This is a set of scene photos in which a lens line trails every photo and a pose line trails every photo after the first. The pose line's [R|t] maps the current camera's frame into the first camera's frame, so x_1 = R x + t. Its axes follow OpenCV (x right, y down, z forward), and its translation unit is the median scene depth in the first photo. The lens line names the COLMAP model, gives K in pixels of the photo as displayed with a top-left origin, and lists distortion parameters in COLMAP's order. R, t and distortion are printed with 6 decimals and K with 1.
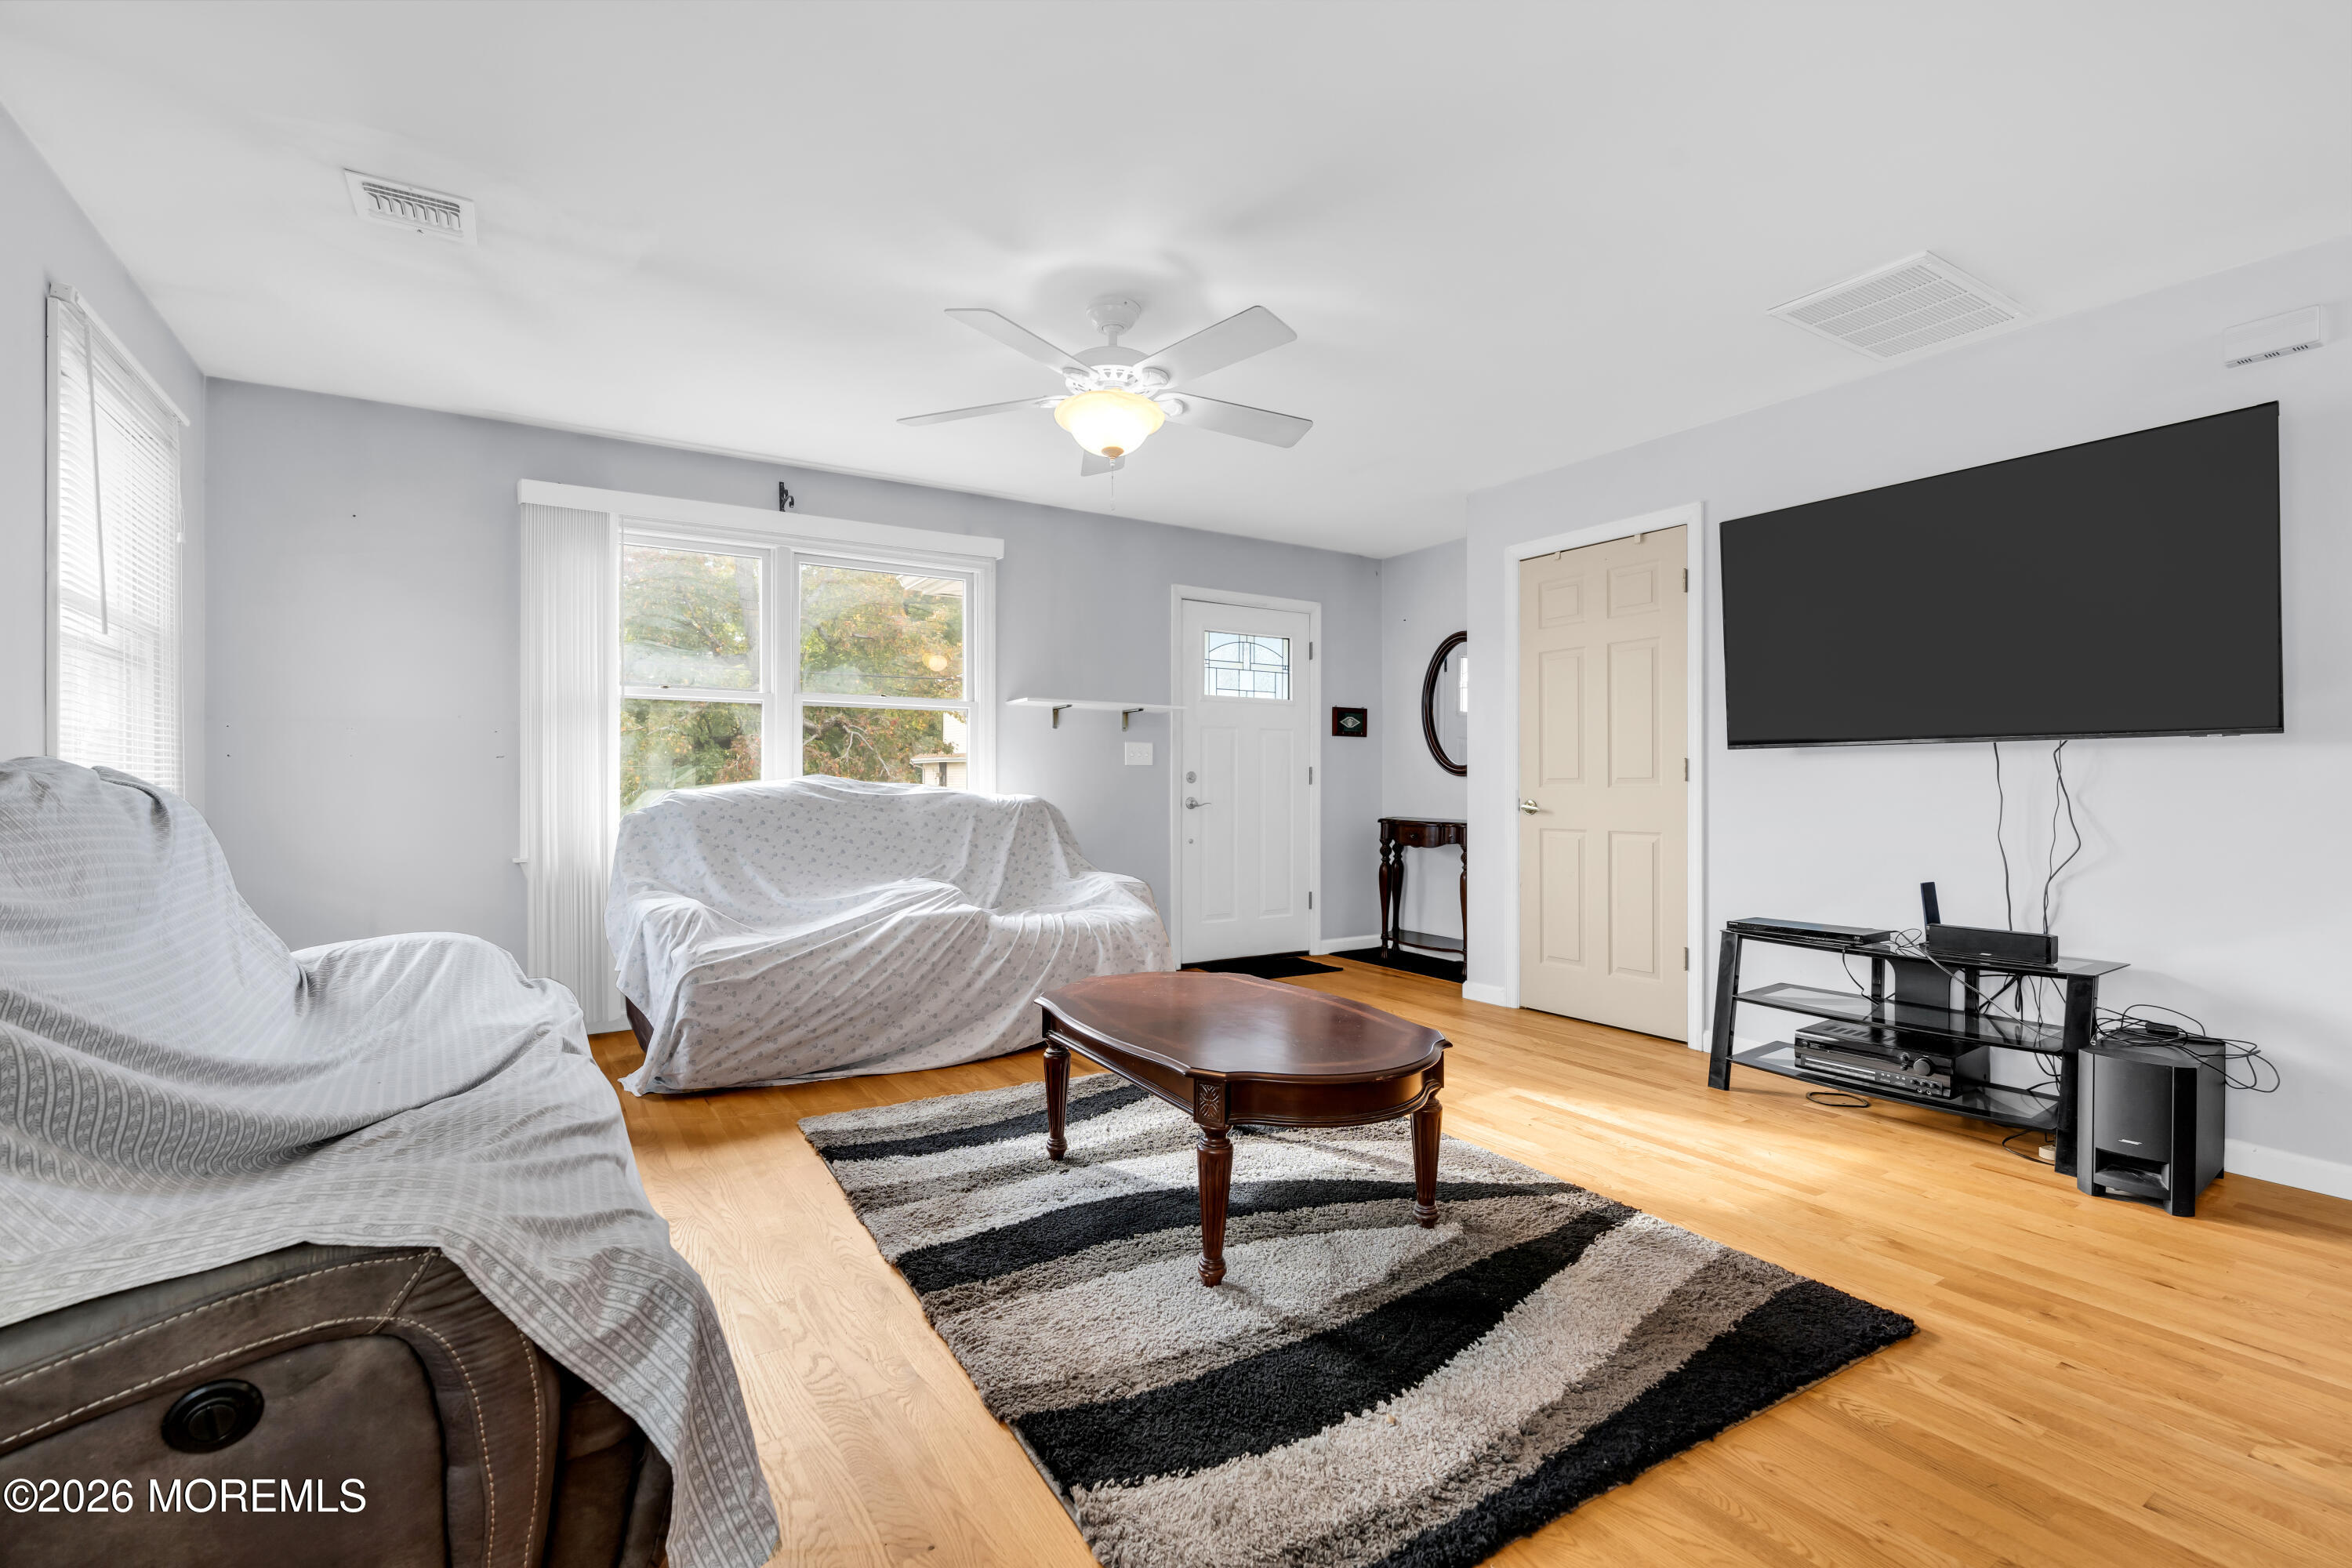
lens RADIAL K [[1056.7, 0, 1183.7], [0, 1056.7, 787.0], [0, 0, 1]] dist [-0.002844, 0.001759]
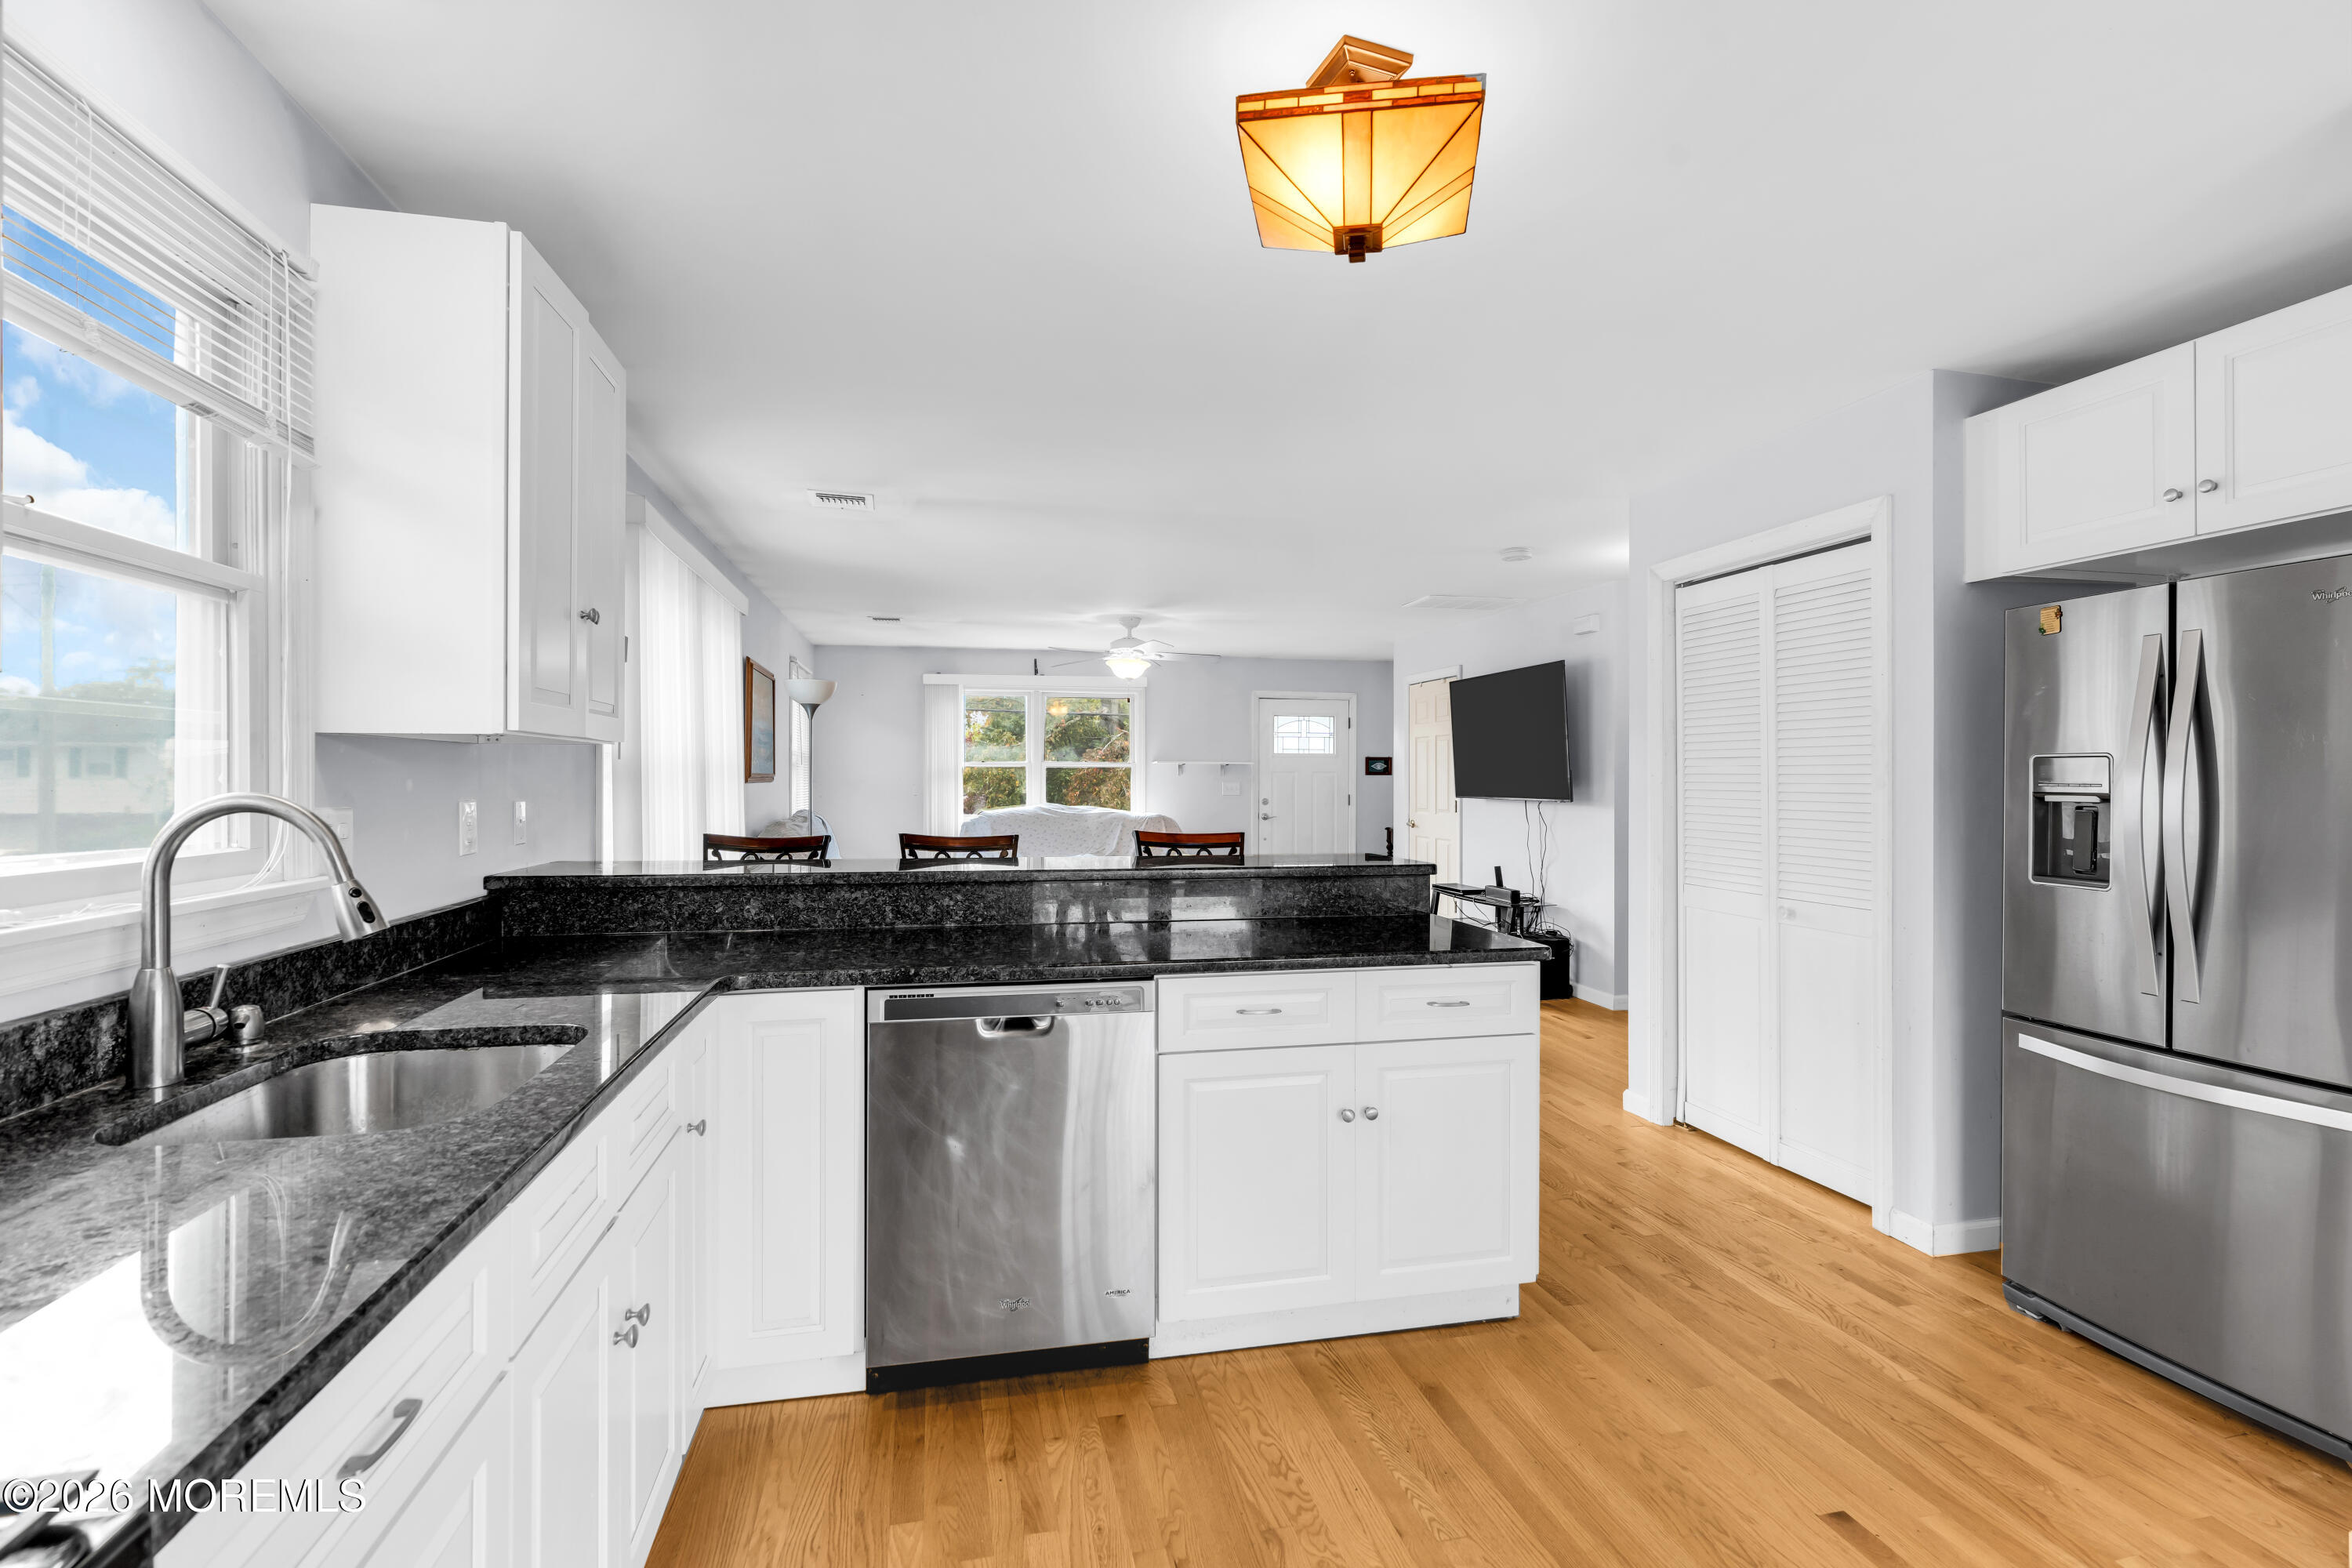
lens RADIAL K [[1056.7, 0, 1179.3], [0, 1056.7, 779.9], [0, 0, 1]] dist [-0.002844, 0.001759]
pose [[0.939978, 0.002792, -0.341224, 0.651730], [-0.002894, 0.999996, 0.000211, -0.062728], [0.341223, 0.000789, 0.939982, -0.932813]]
